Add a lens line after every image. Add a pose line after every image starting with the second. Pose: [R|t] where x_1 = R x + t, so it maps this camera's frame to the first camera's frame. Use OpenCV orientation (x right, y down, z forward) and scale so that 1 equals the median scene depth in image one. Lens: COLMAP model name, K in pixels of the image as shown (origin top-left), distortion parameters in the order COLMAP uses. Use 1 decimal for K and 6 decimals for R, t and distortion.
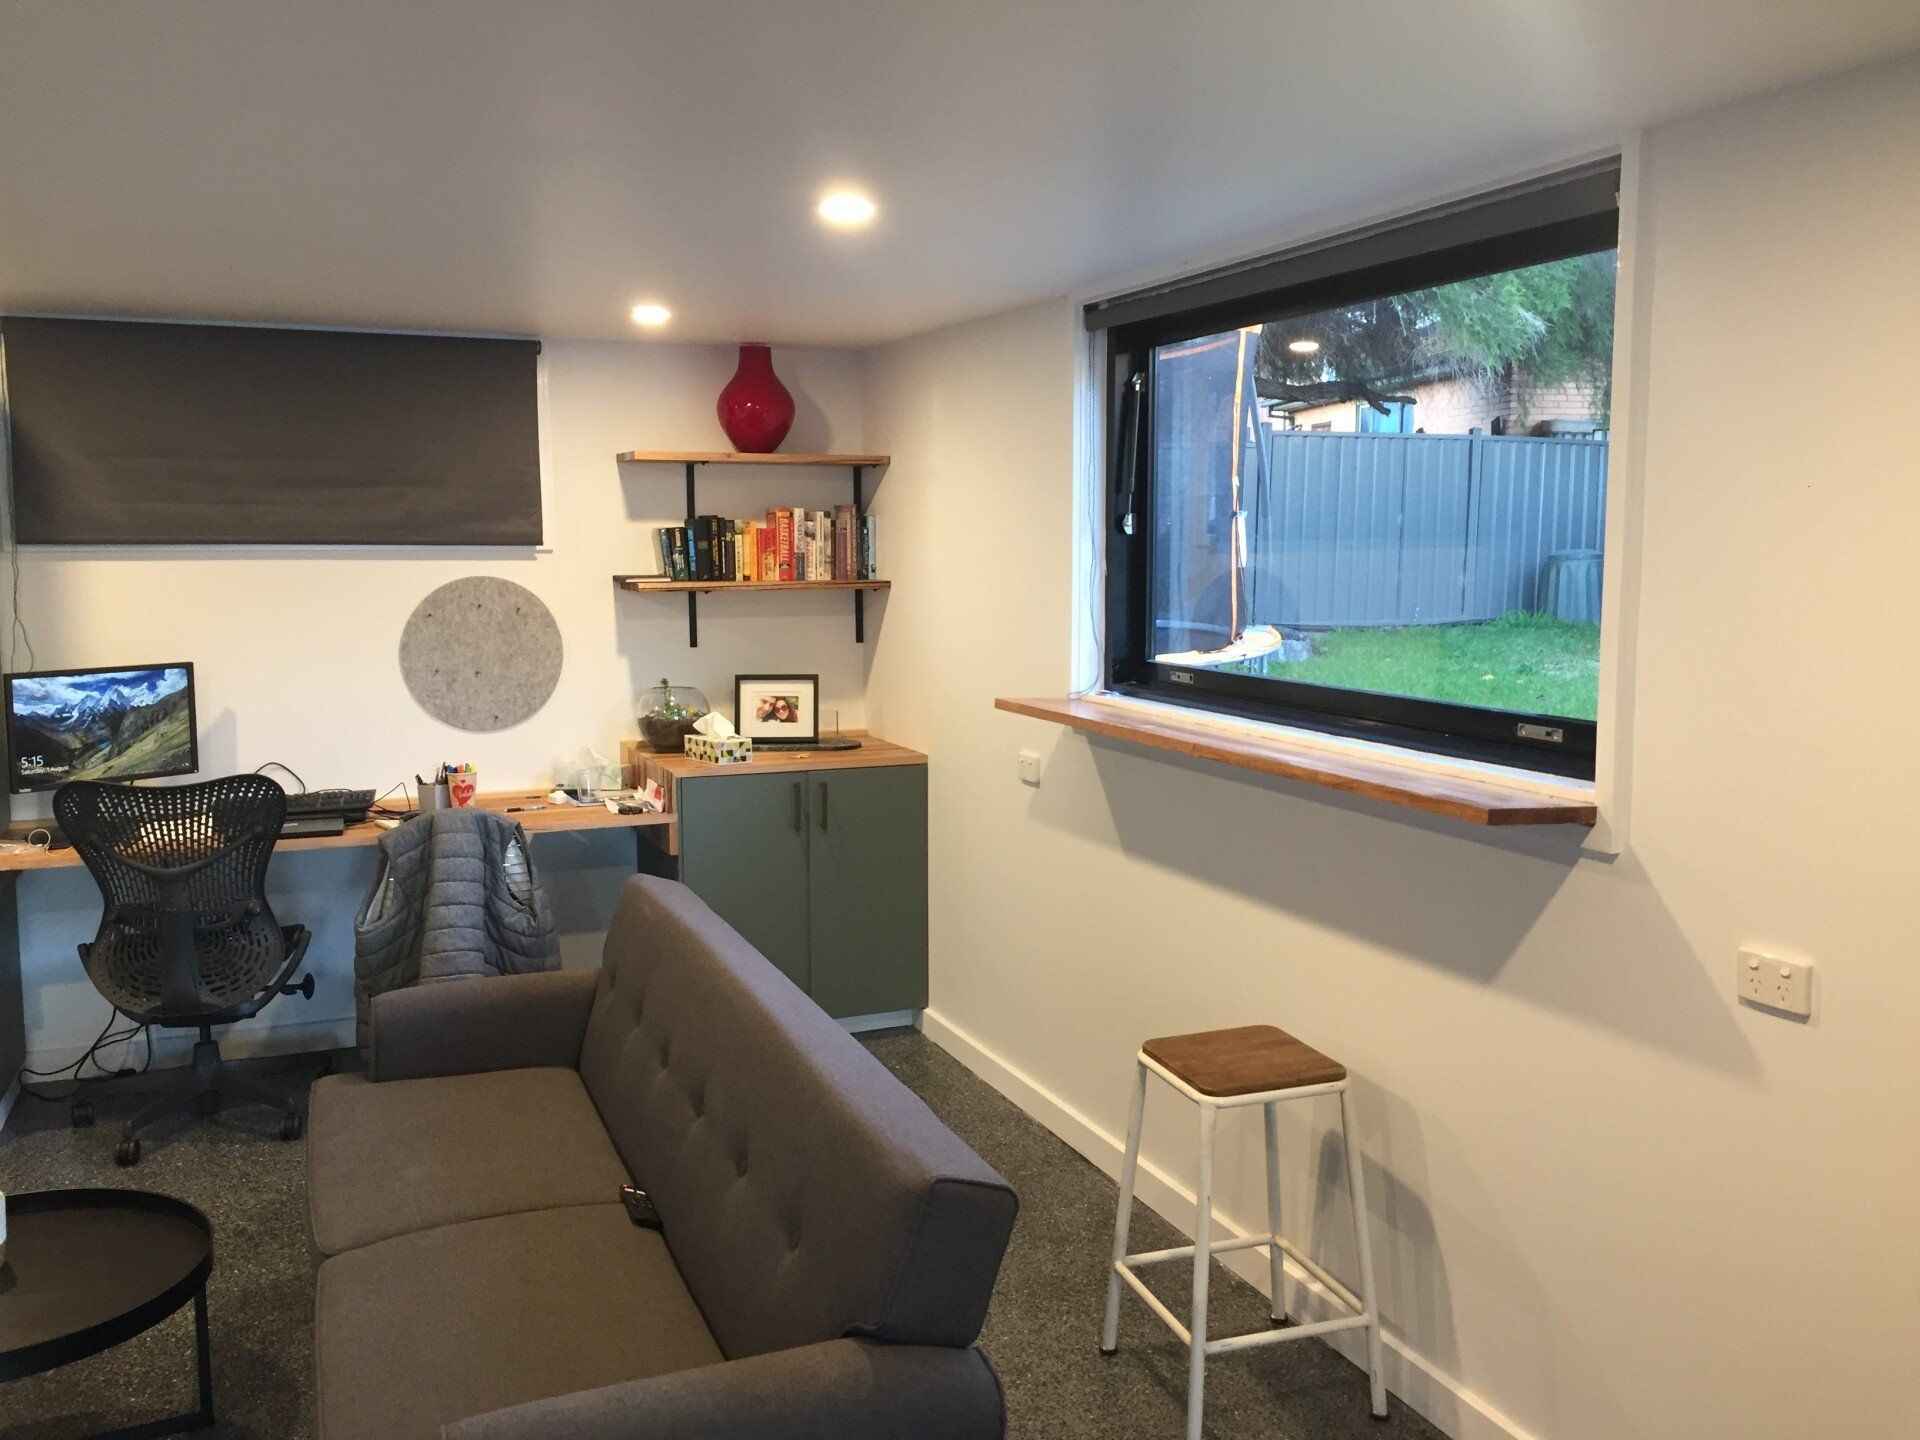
lens RADIAL K [[1676.0, 0, 960.0], [0, 1676.0, 720.0], [0, 0, 1]] dist [0.068125, -0.002513]
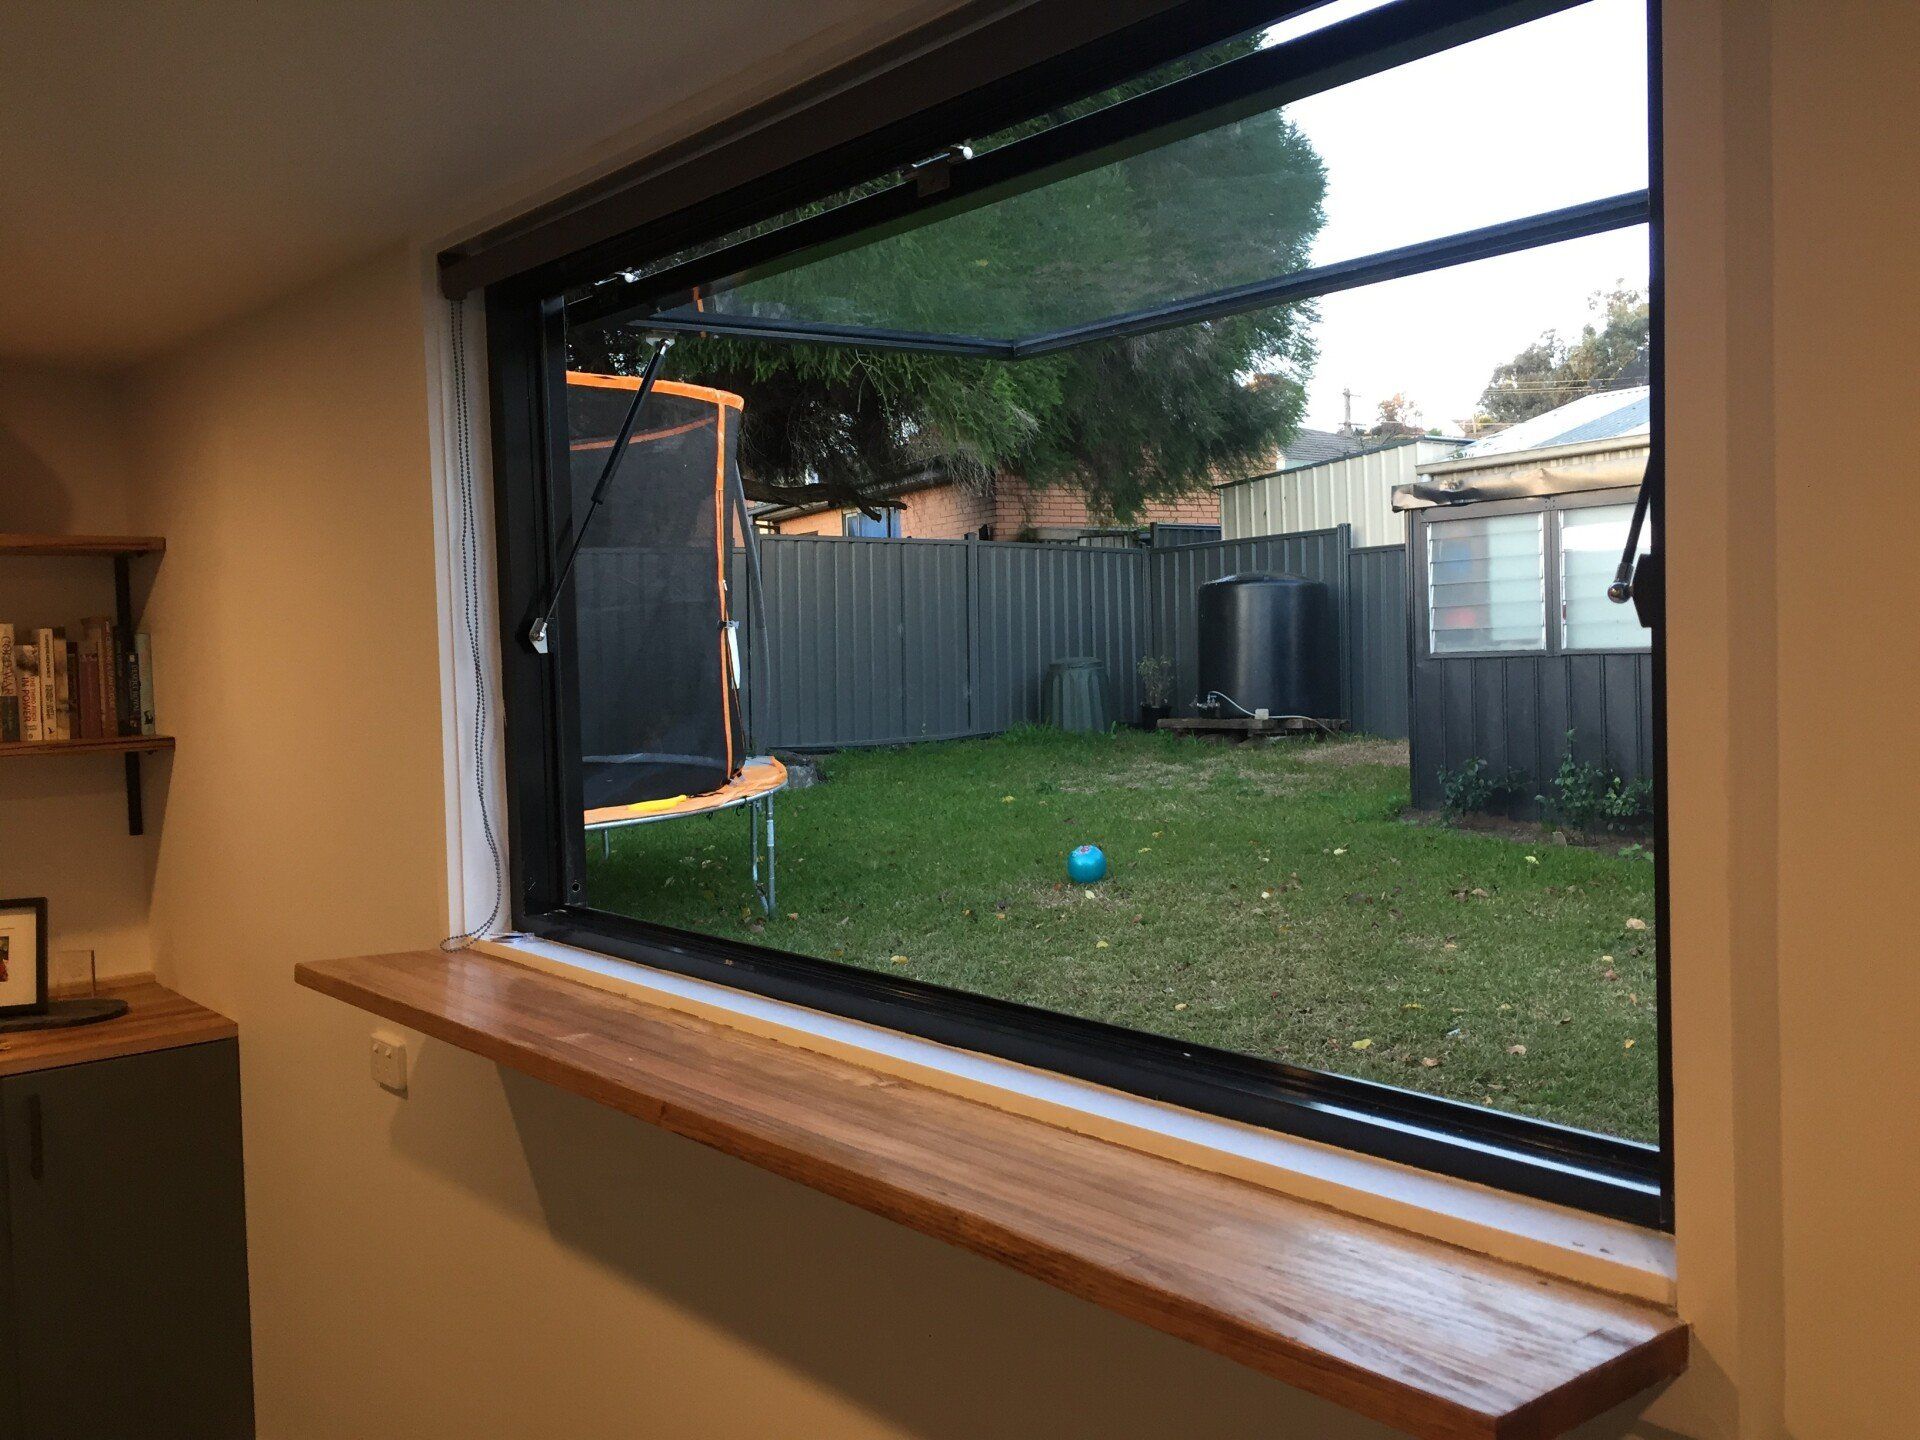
lens RADIAL K [[1676.0, 0, 960.0], [0, 1676.0, 720.0], [0, 0, 1]] dist [0.068125, -0.002513]
pose [[0.954785, -0.038150, 0.294839, 0.027333], [0.058116, 0.996550, -0.059251, -0.018989], [-0.291561, 0.073707, 0.953708, 0.170484]]
